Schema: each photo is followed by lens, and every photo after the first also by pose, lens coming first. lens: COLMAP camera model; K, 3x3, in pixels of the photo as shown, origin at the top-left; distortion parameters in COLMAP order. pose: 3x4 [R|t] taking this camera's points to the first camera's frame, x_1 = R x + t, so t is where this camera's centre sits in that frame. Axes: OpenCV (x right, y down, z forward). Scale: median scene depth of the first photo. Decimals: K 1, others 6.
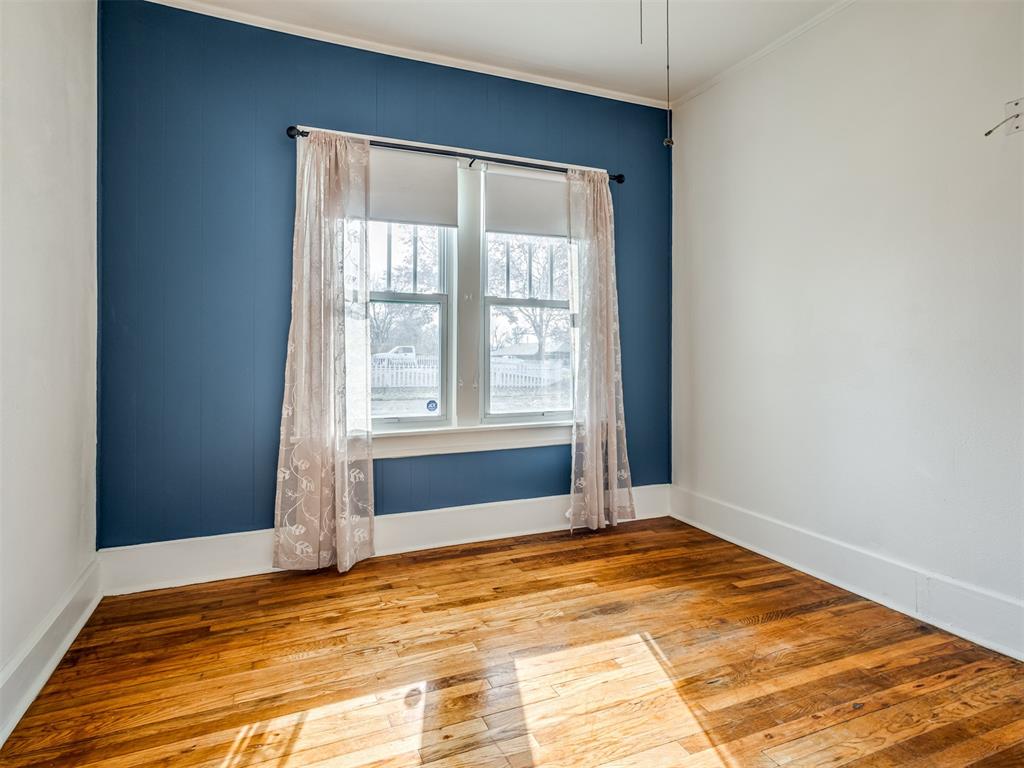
lens RADIAL K [[568.6, 0, 509.4], [0, 568.6, 355.4], [0, 0, 1]] dist [-0.004699, 0.012191]
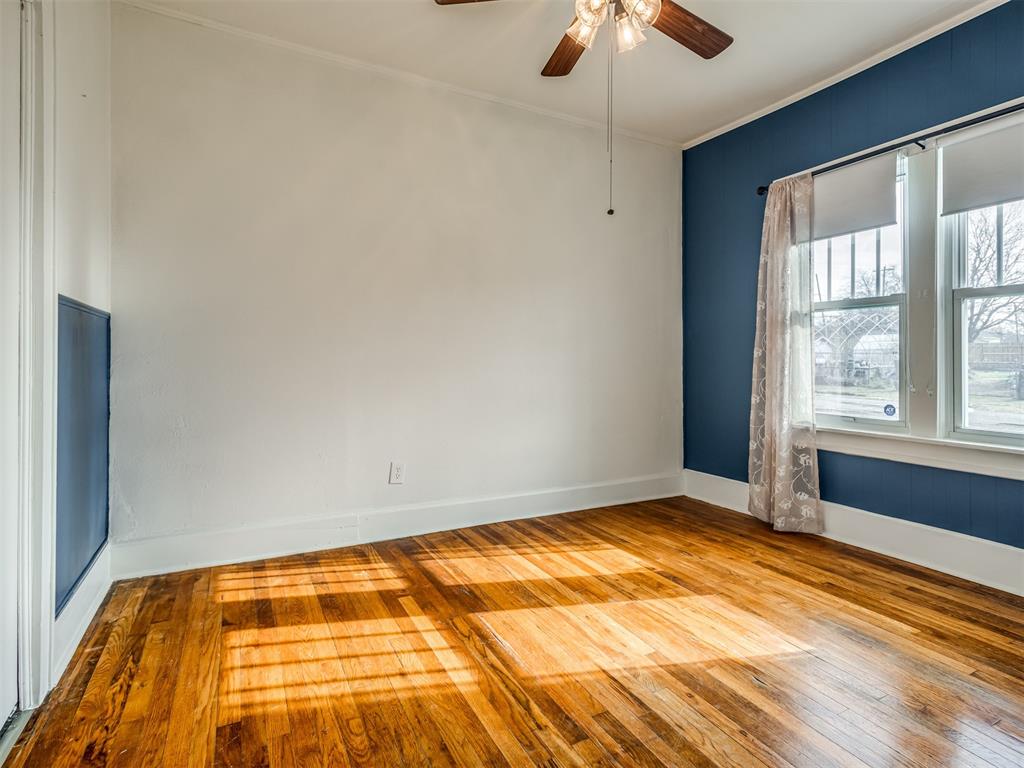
lens RADIAL K [[568.6, 0, 518.8], [0, 568.6, 362.6], [0, 0, 1]] dist [-0.004699, 0.012191]
pose [[0.060610, 0.007095, -0.998136, 0.871304], [-0.004409, 0.999967, 0.006840, 0.003469], [0.998152, 0.003987, 0.060639, 0.333560]]
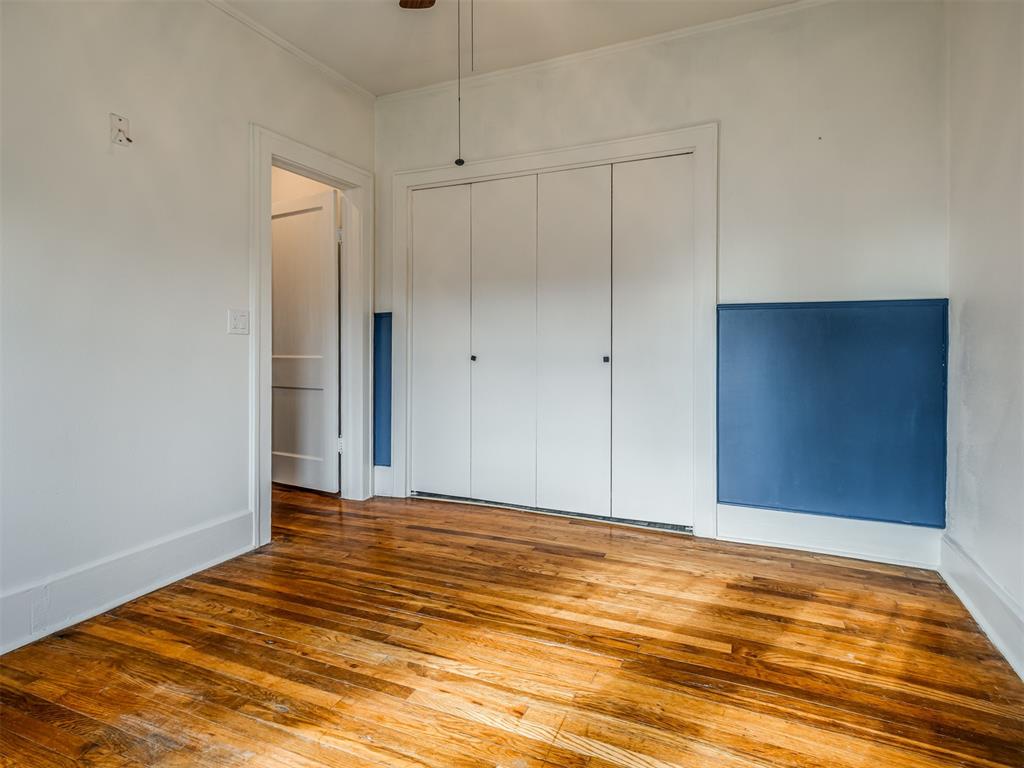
lens RADIAL K [[568.6, 0, 511.4], [0, 568.6, 380.5], [0, 0, 1]] dist [-0.004699, 0.012191]
pose [[-0.680818, -0.053056, 0.730529, -0.326025], [-0.002372, 0.997528, 0.070237, 0.003016], [-0.732449, 0.046086, -0.679260, 0.858427]]
